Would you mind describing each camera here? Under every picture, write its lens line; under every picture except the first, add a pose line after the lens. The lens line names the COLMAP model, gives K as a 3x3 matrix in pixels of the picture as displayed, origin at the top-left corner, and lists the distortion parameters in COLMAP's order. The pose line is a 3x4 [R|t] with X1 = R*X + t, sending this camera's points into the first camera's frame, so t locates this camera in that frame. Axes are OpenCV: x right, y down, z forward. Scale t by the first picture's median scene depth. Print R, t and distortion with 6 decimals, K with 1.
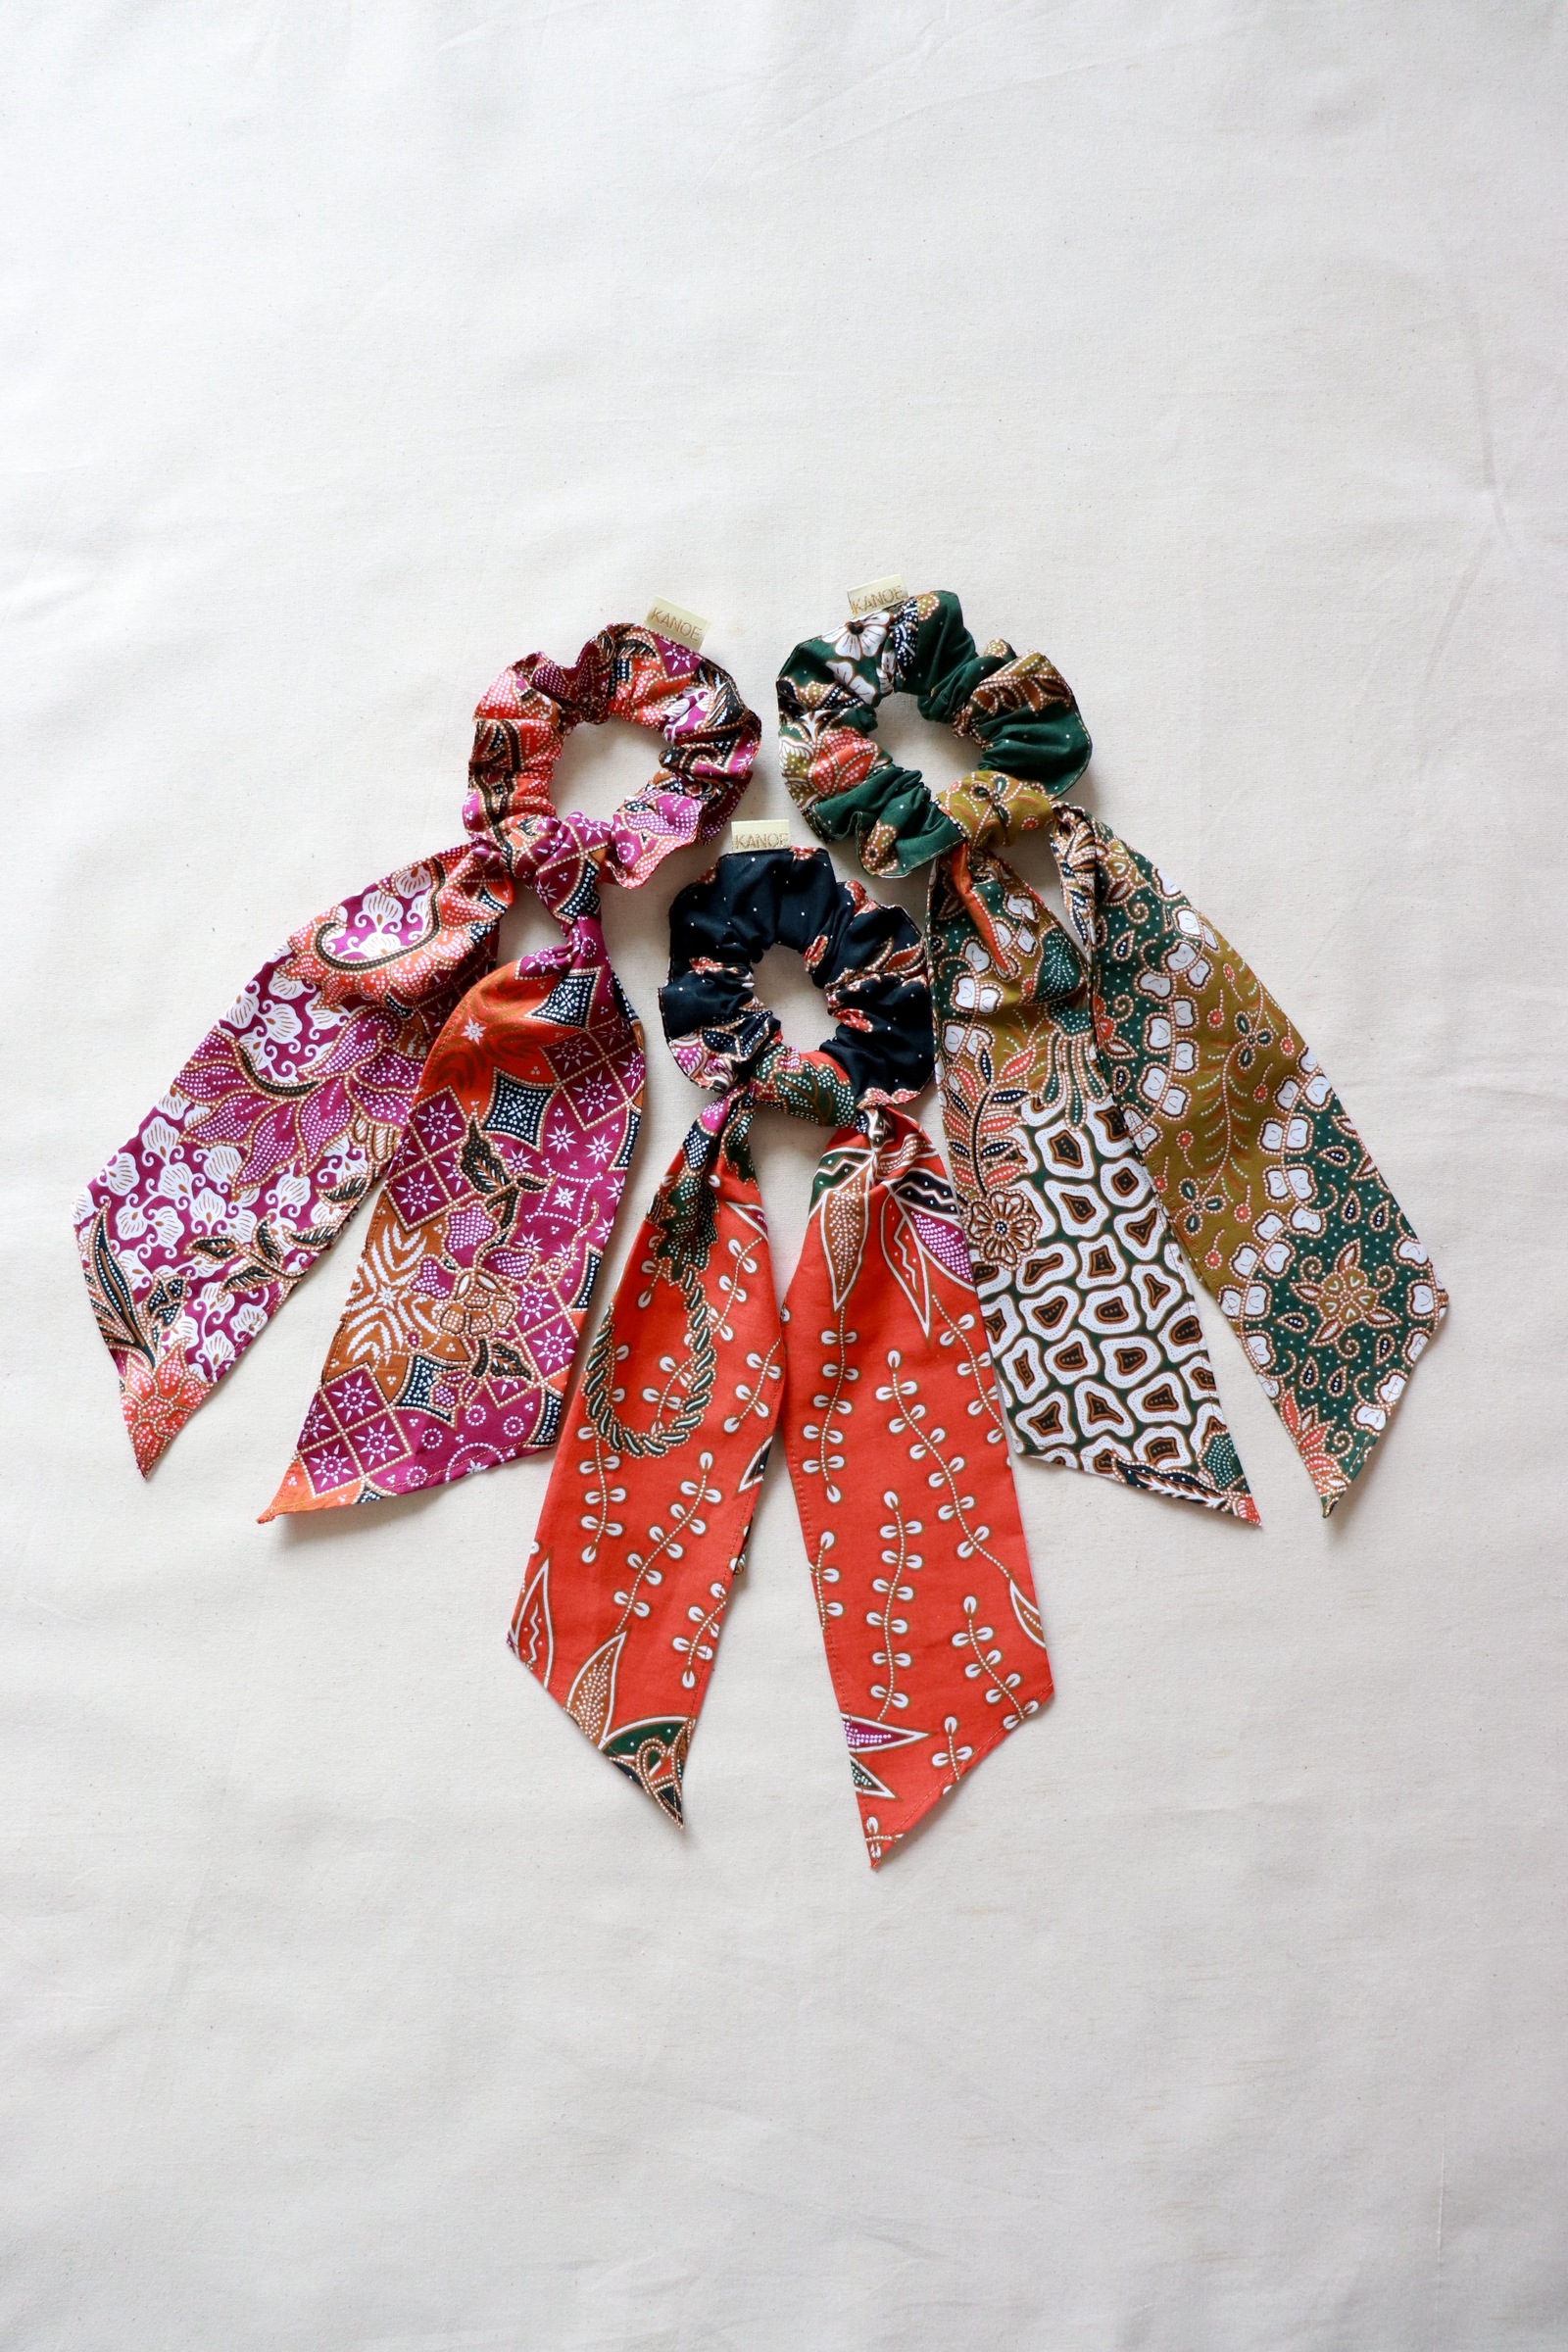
lens RADIAL K [[1944.7, 0, 770.4], [0, 1944.7, 1183.5], [0, 0, 1]] dist [-0.174903, 0.140947]
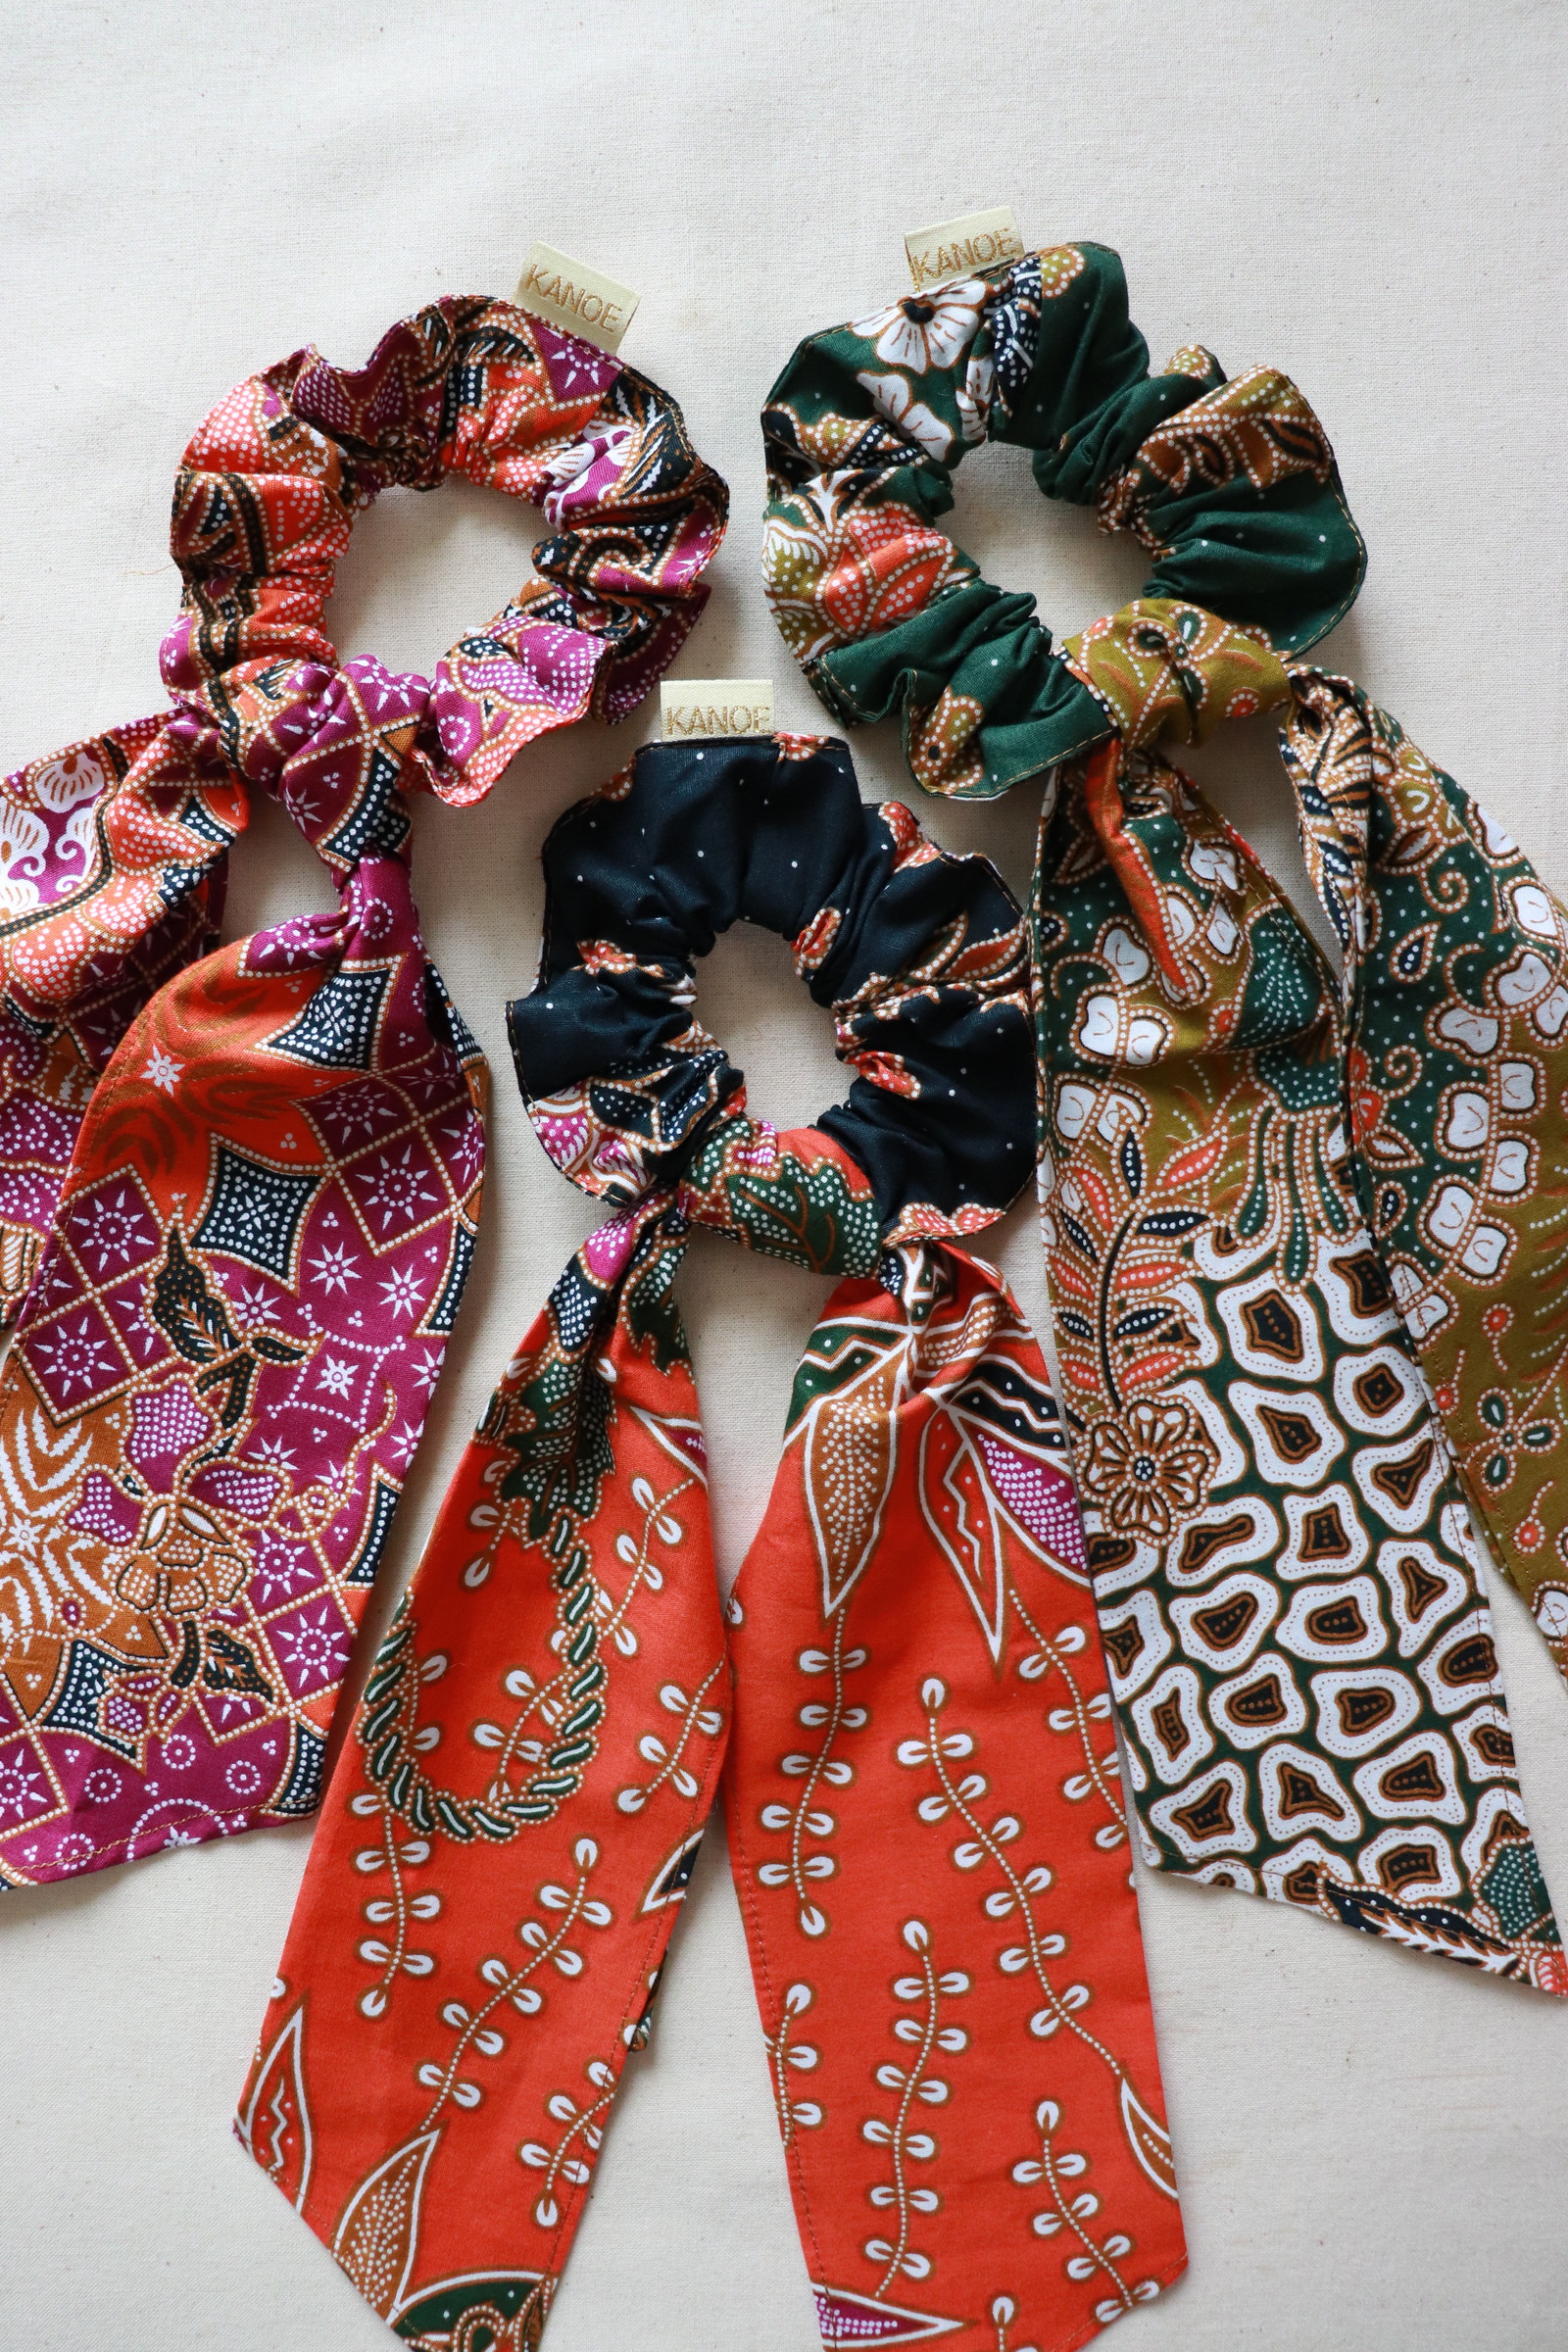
lens RADIAL K [[1944.7, 0, 780.8], [0, 1944.7, 1179.6], [0, 0, 1]] dist [-0.174903, 0.140947]
pose [[0.998880, 0.039213, -0.026470, 0.029750], [-0.037452, 0.997245, 0.064031, -0.087261], [0.028908, -0.062968, 0.997597, 0.473491]]
